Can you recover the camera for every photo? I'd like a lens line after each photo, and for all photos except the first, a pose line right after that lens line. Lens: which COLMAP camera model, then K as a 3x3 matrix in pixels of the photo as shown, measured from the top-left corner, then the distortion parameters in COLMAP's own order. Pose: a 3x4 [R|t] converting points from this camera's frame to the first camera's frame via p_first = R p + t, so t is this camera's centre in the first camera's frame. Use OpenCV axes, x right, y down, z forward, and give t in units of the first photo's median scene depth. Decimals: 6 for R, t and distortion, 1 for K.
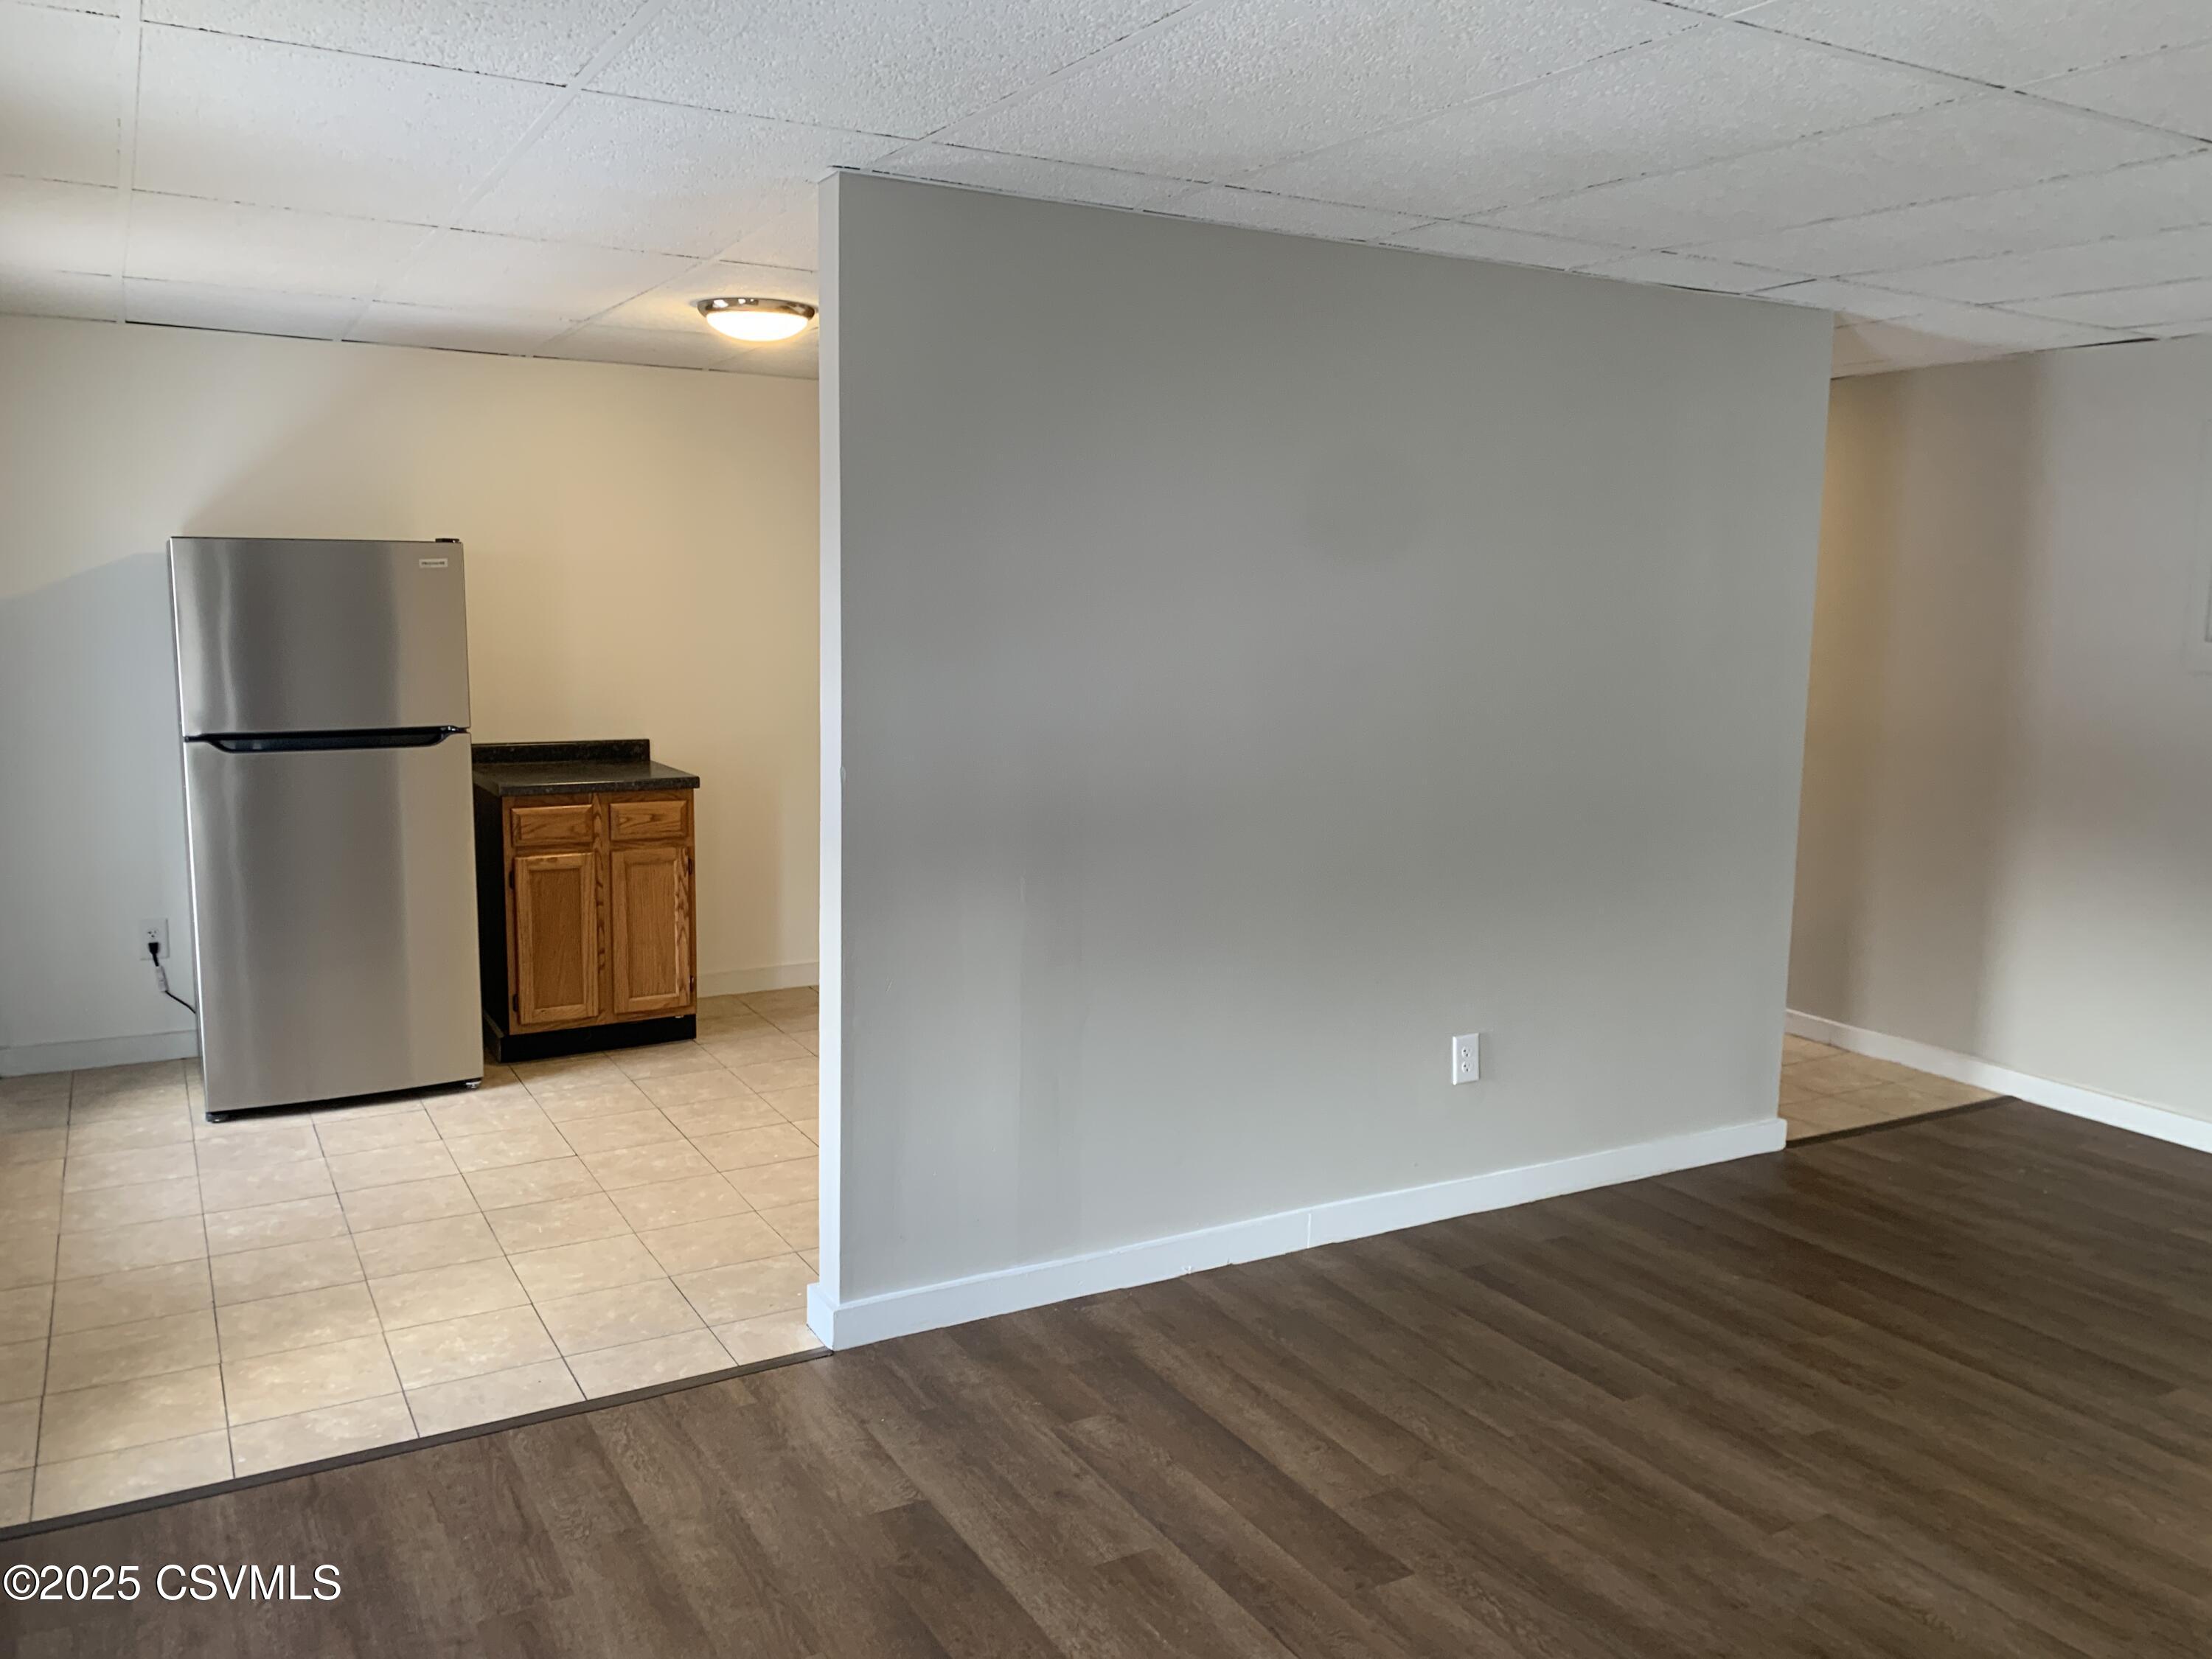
lens RADIAL K [[1709.7, 0, 1106.0], [0, 1709.7, 829.5], [0, 0, 1]] dist [0.023269, -0.005030]
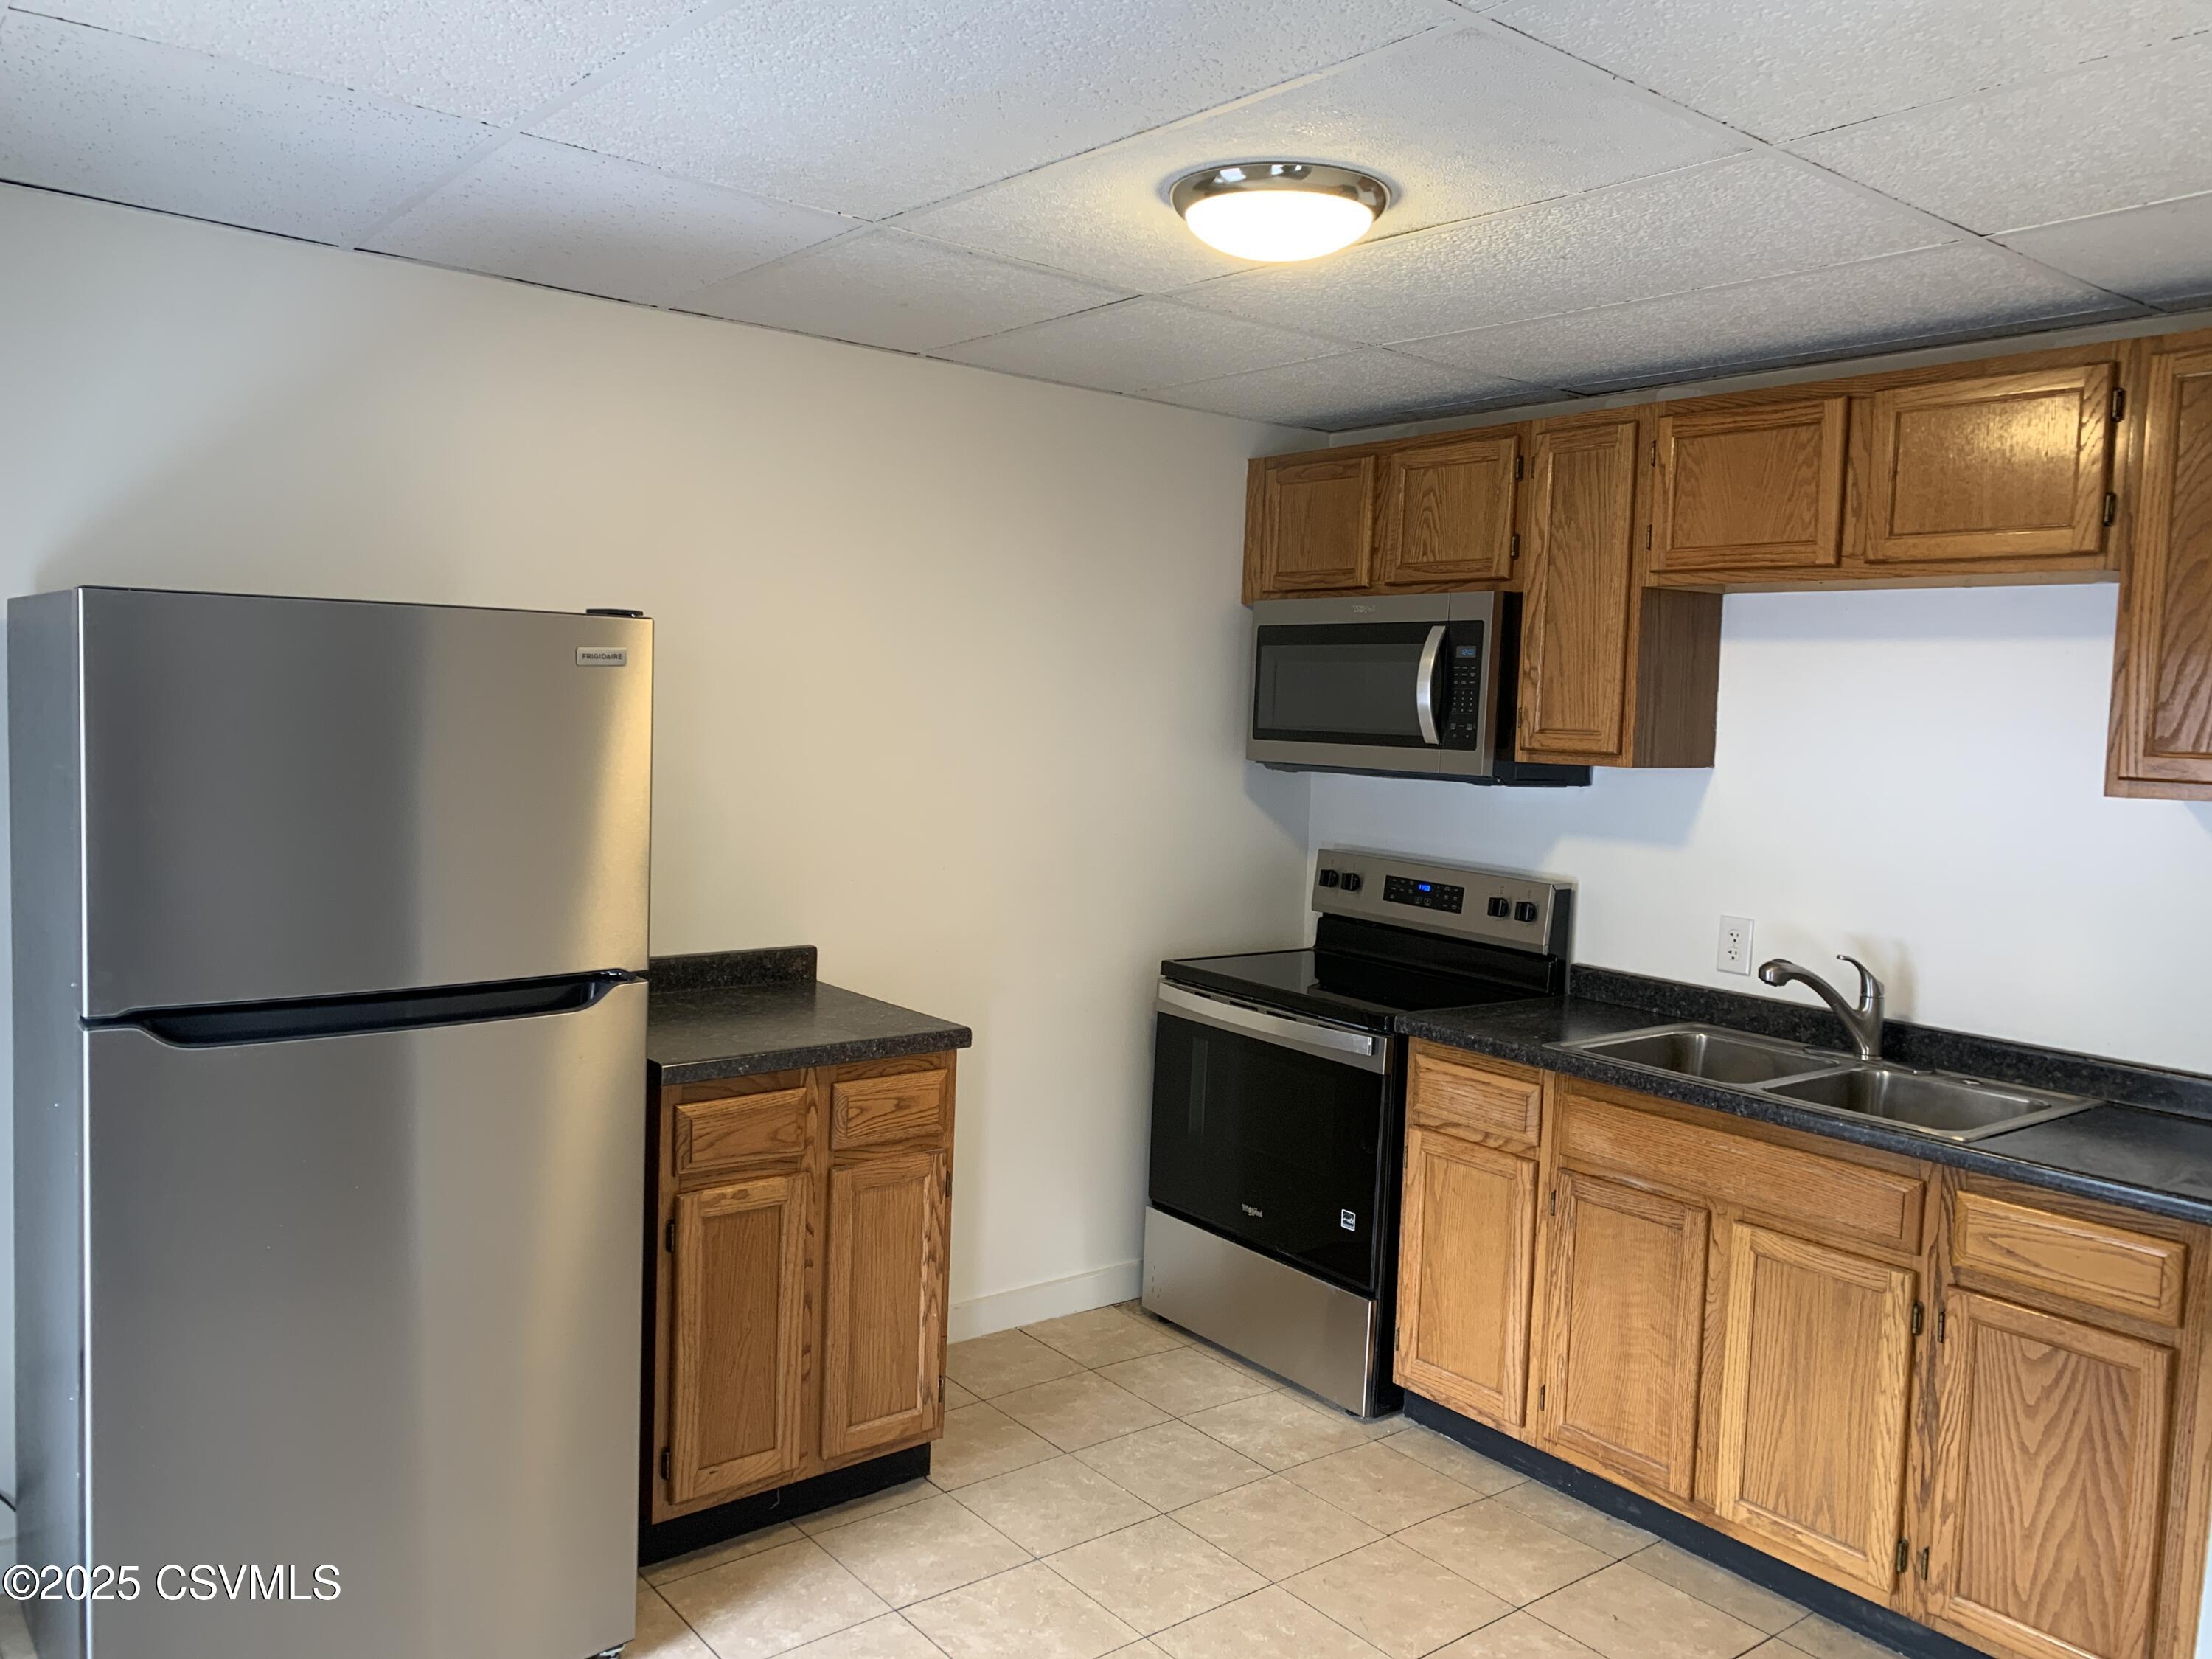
lens RADIAL K [[1785.2, 0, 1106.0], [0, 1785.2, 829.5], [0, 0, 1]] dist [0.015666, -0.002442]
pose [[0.989241, 0.010192, 0.145940, -0.286075], [-0.002427, 0.998576, -0.053287, -0.066789], [-0.146275, 0.052360, 0.987857, 0.406184]]
